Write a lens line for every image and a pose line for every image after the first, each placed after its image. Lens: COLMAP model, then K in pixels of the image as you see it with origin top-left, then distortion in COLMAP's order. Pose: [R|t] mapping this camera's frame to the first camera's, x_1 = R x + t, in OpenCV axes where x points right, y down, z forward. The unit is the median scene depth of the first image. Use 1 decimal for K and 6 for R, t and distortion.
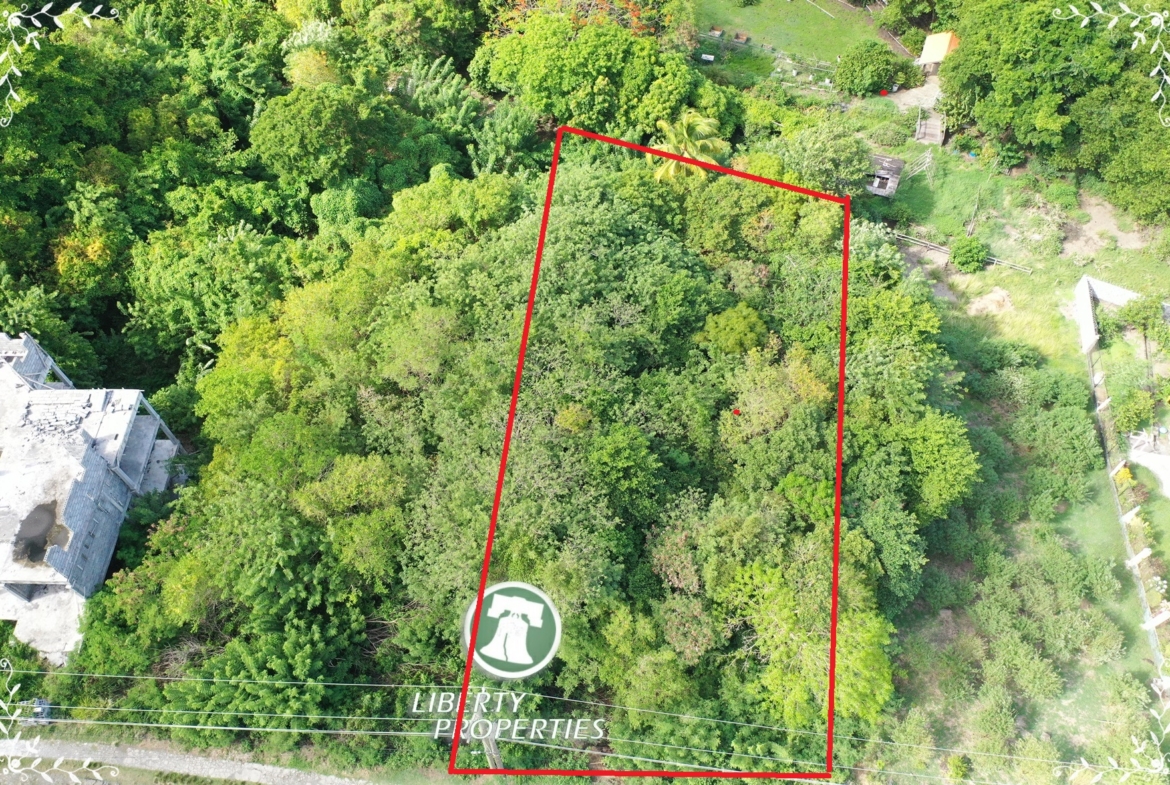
lens RADIAL K [[927.0, 0, 583.3], [0, 927.0, 391.6], [0, 0, 1]] dist [-0.000981, 0.002395]
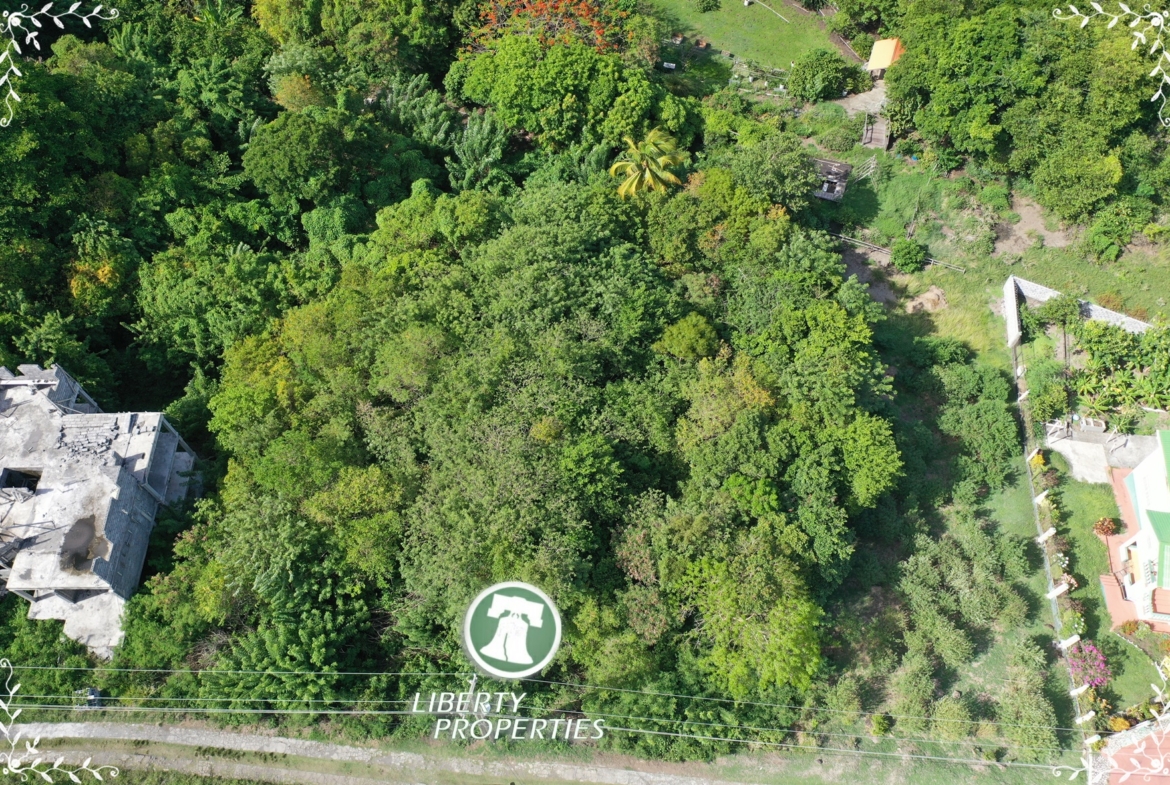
lens RADIAL K [[927.0, 0, 583.3], [0, 927.0, 391.6], [0, 0, 1]] dist [-0.000981, 0.002395]
pose [[0.999580, -0.020146, 0.020814, 0.007899], [0.019117, 0.998640, 0.048513, -0.052416], [-0.021763, -0.048094, 0.998606, -0.097160]]
